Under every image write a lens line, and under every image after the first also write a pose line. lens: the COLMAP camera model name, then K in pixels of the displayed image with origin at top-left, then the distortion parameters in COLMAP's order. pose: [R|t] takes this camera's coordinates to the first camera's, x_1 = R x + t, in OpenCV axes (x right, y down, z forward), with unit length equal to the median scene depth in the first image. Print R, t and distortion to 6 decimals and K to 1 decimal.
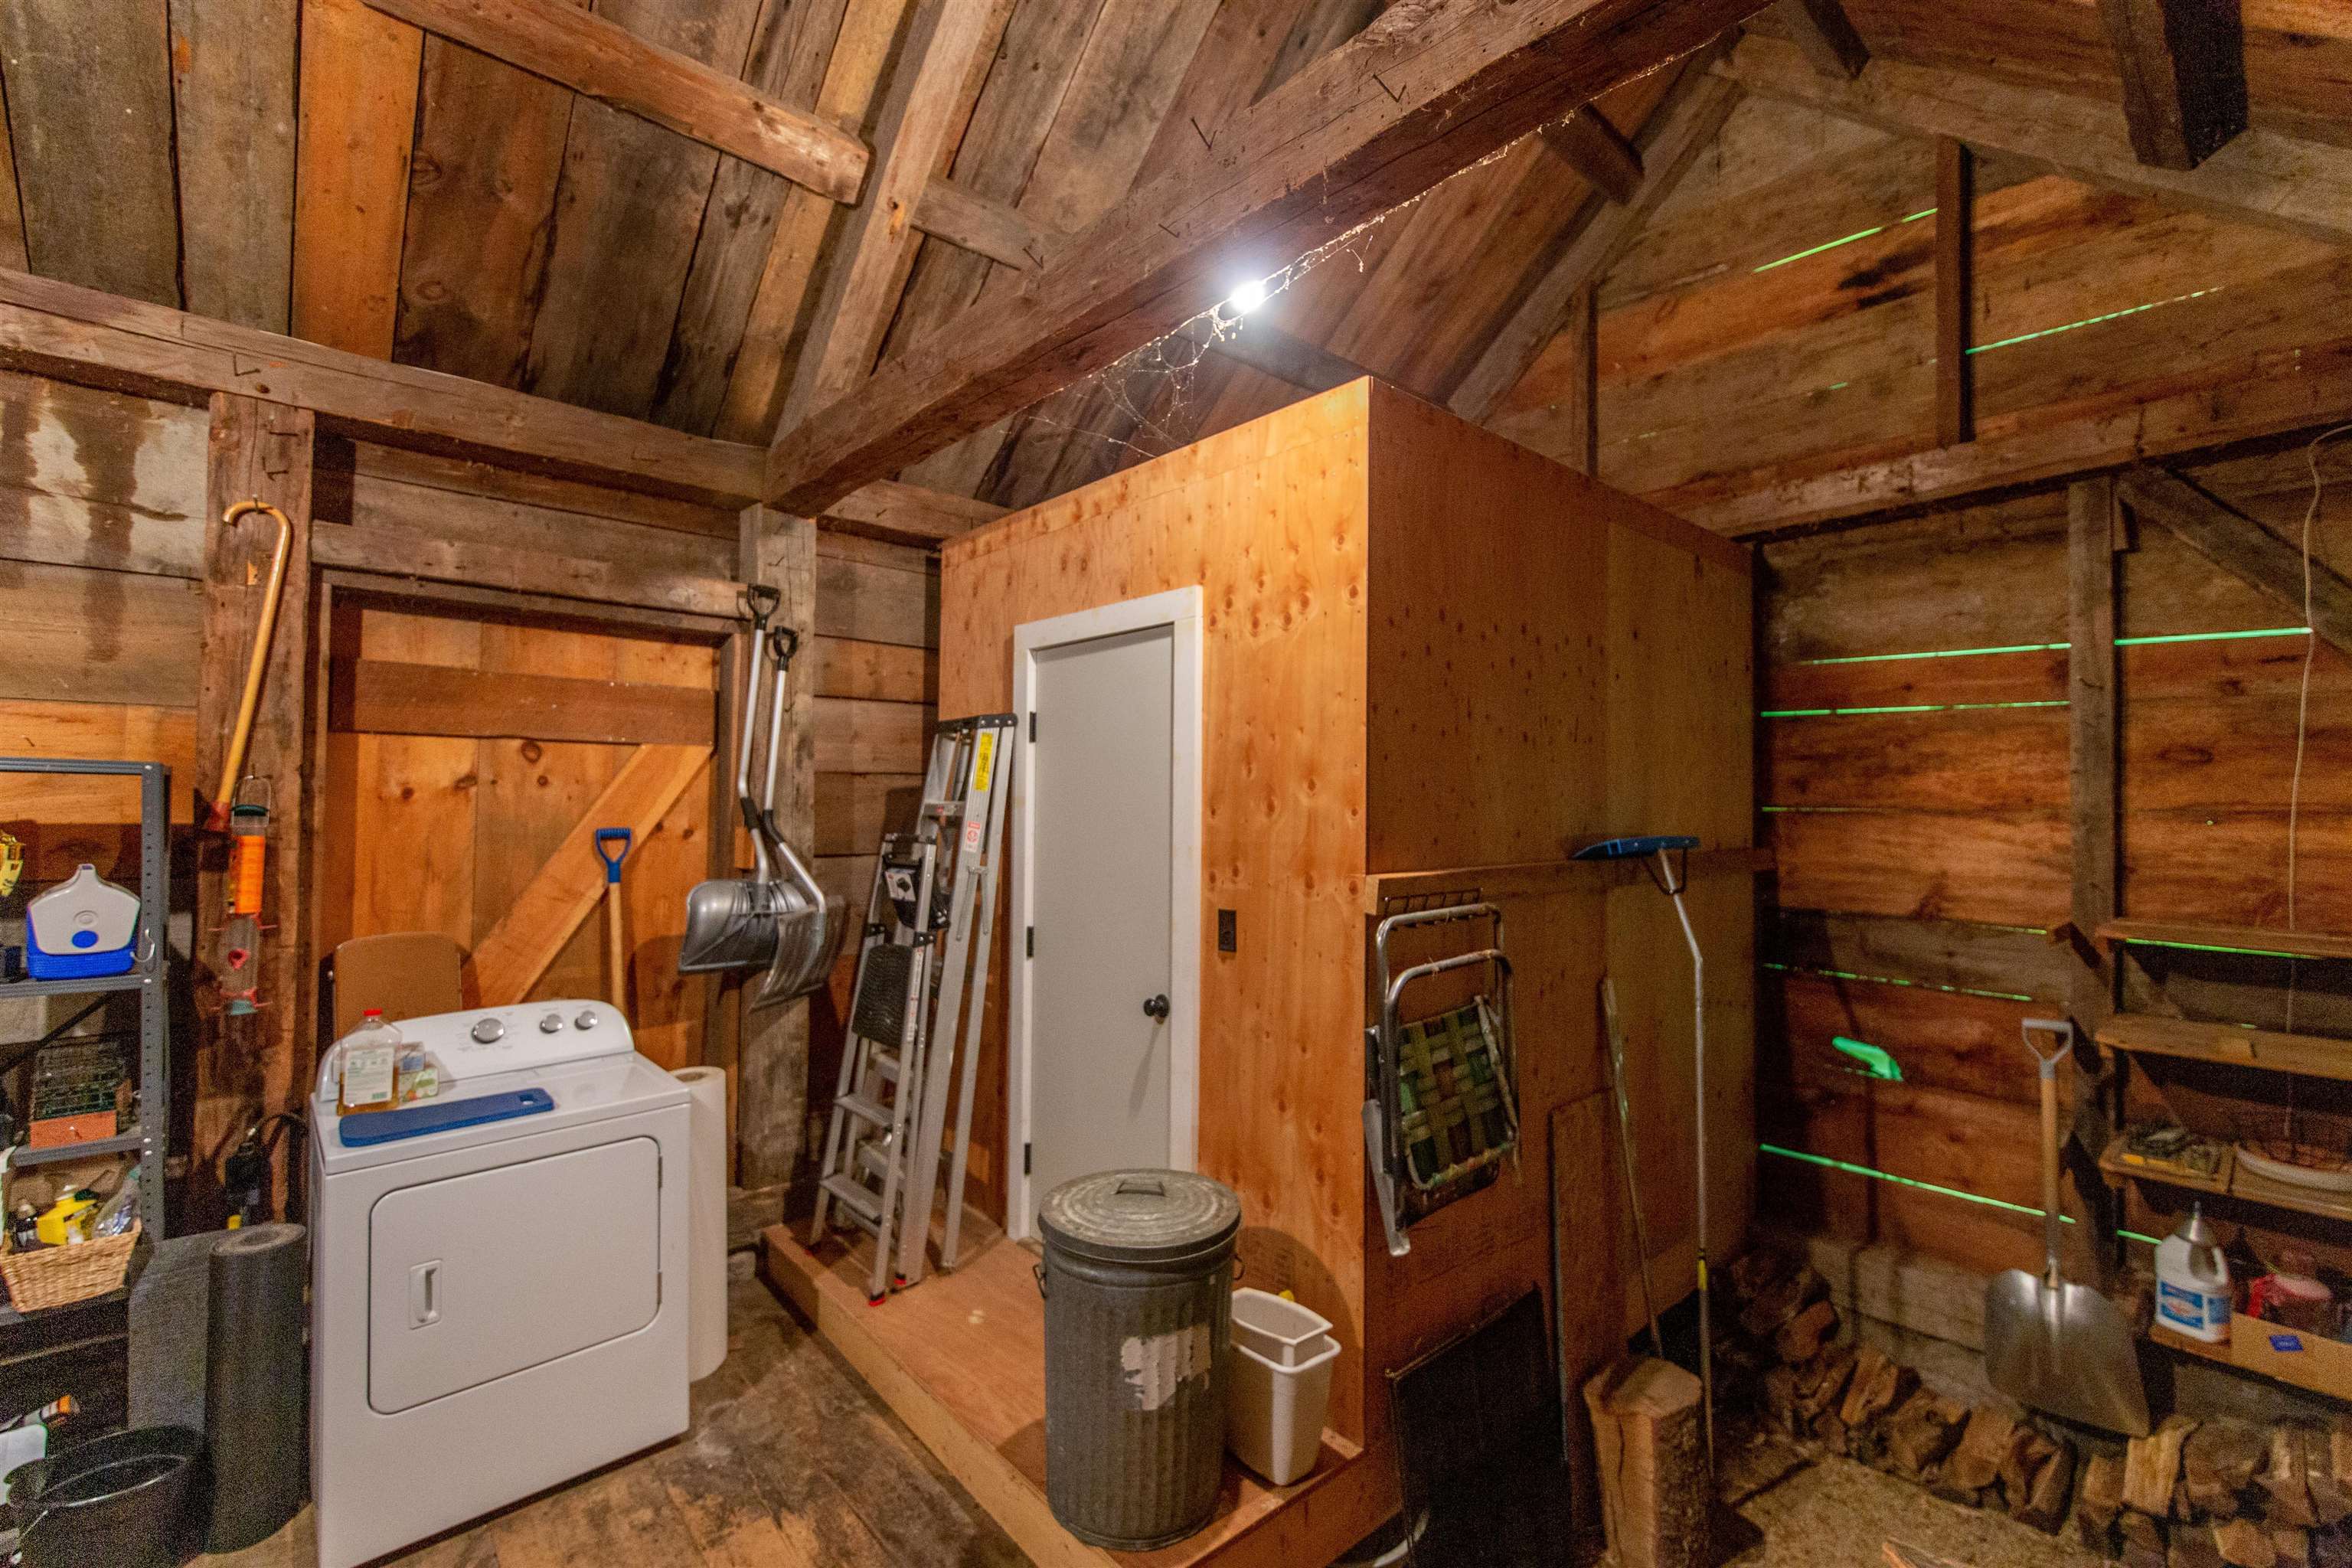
lens RADIAL K [[1011.4, 0, 1185.5], [0, 1011.4, 776.4], [0, 0, 1]] dist [0.018556, -0.000031]
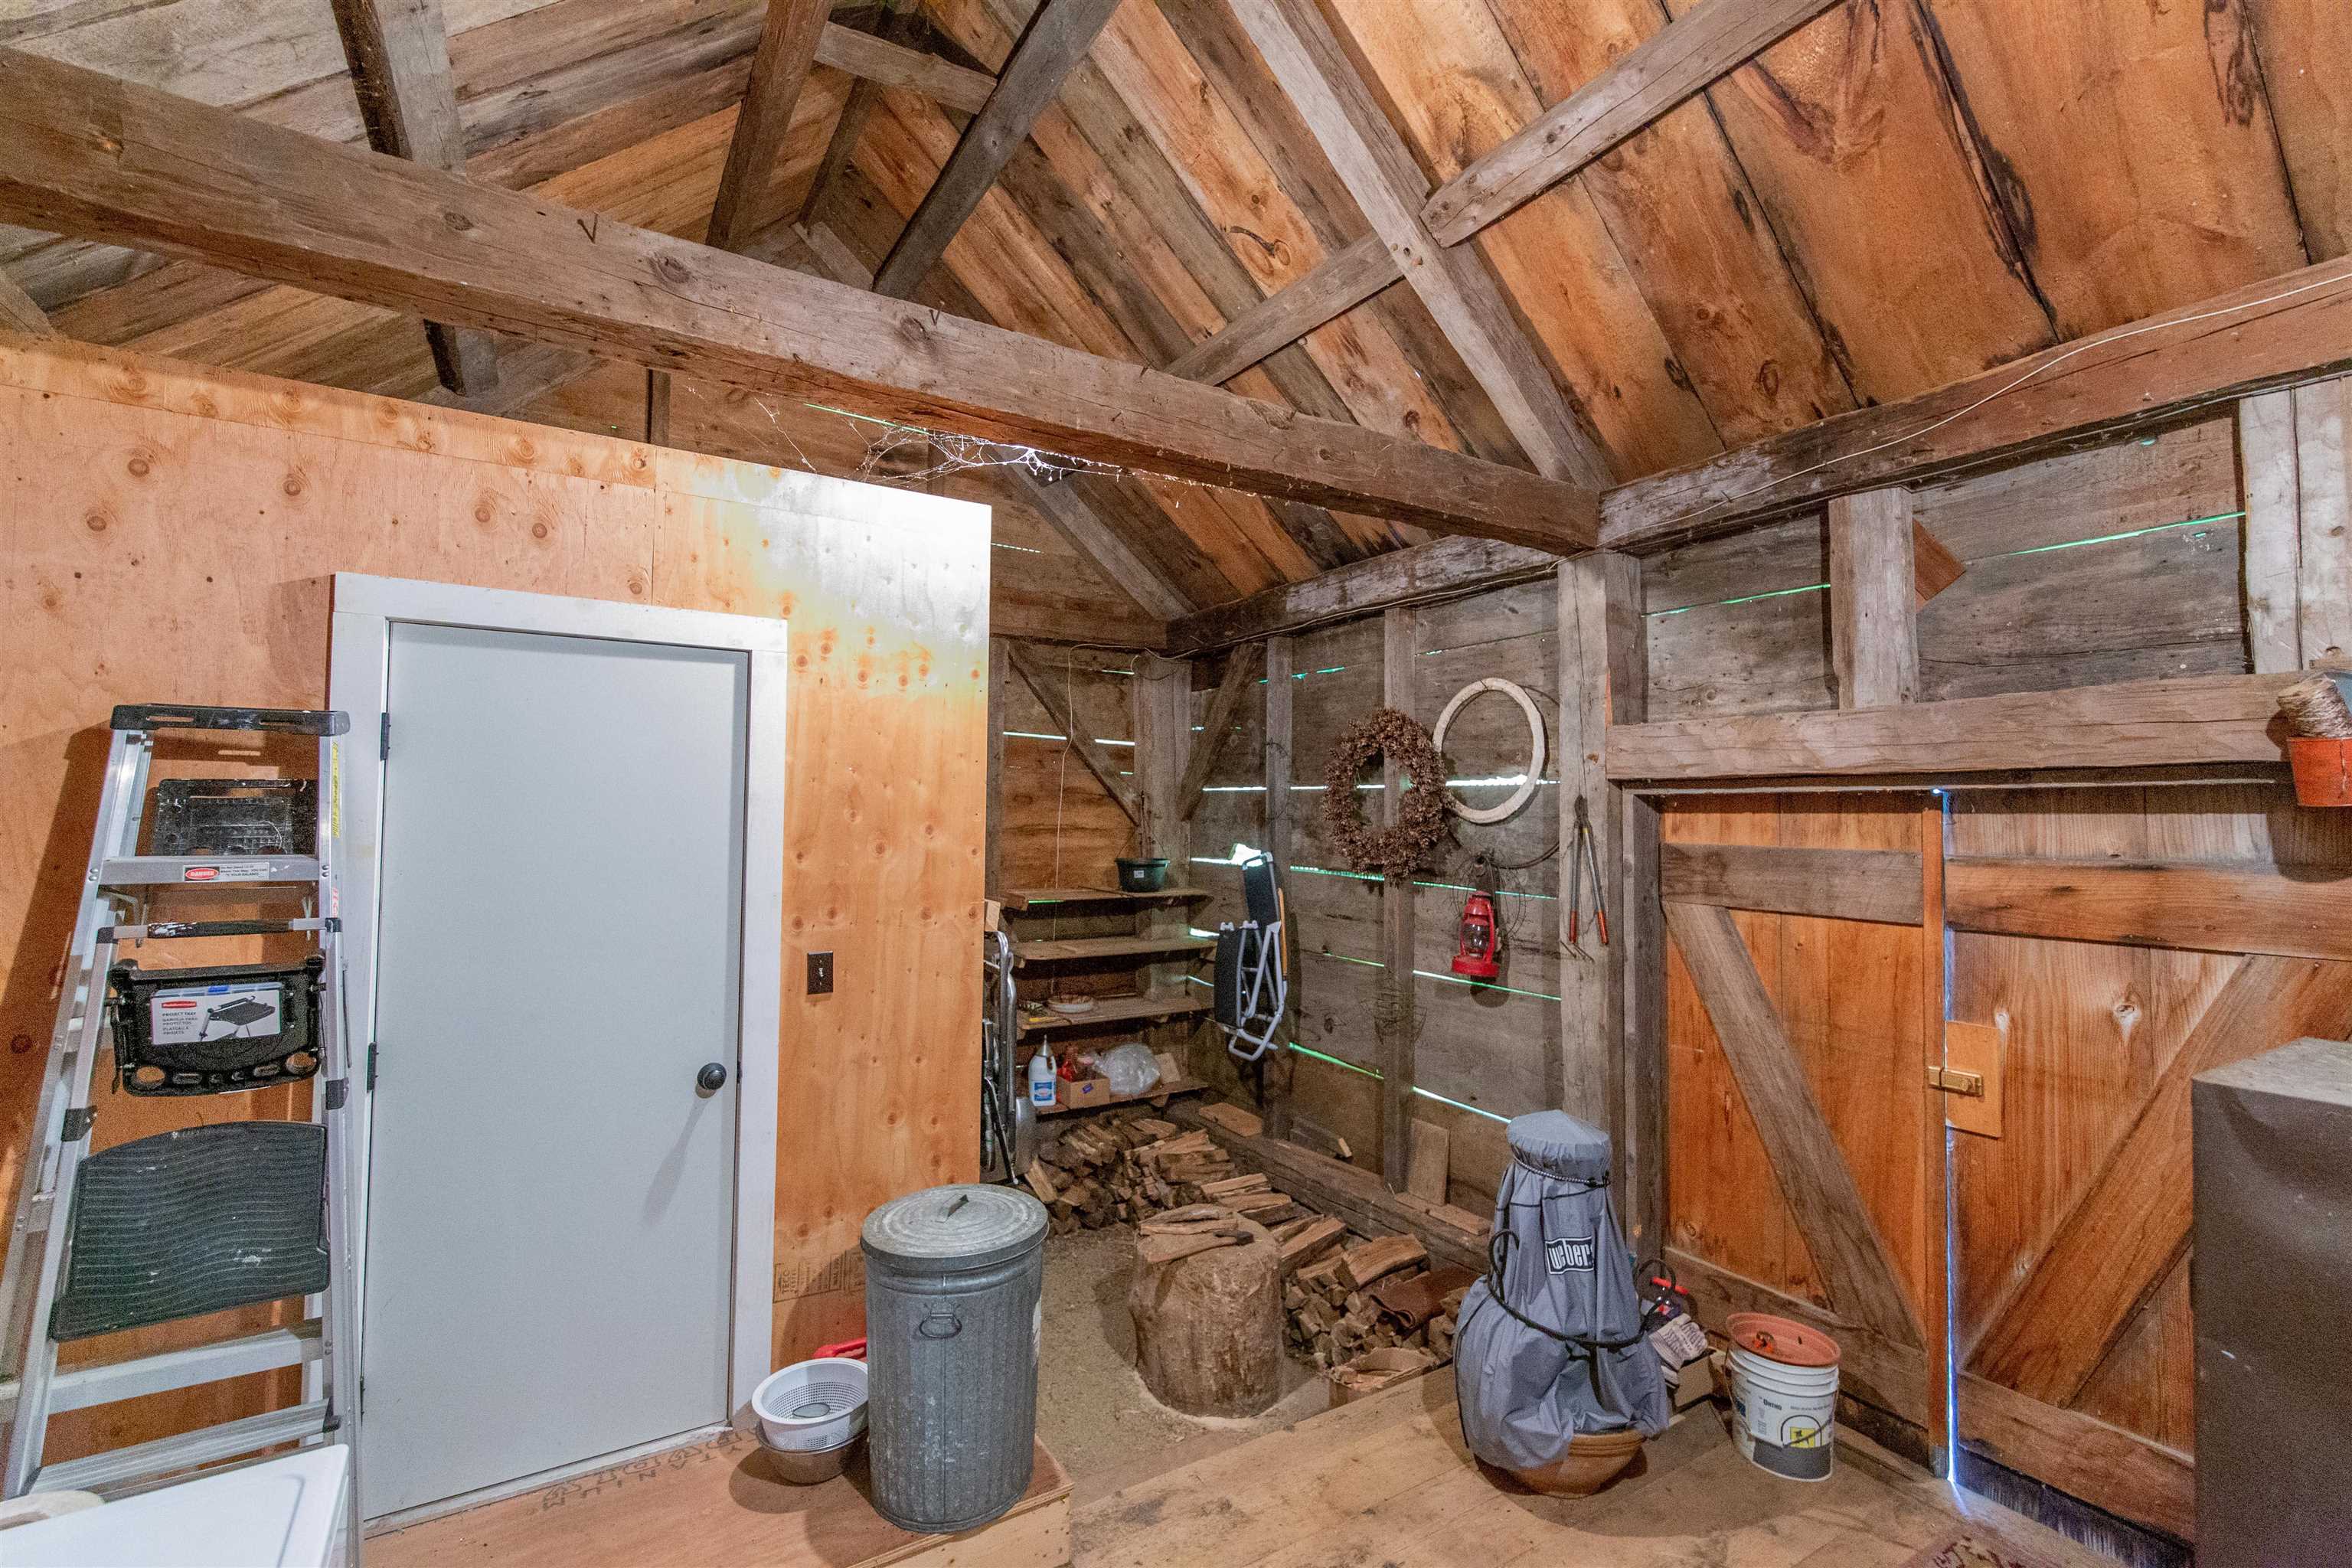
lens RADIAL K [[1011.4, 0, 1189.2], [0, 1011.4, 775.3], [0, 0, 1]] dist [0.018556, -0.000031]
pose [[0.167693, 0.031280, 0.985343, -0.901539], [-0.036690, 0.999002, -0.025469, -0.032380], [-0.985156, -0.031881, 0.168673, 0.473103]]
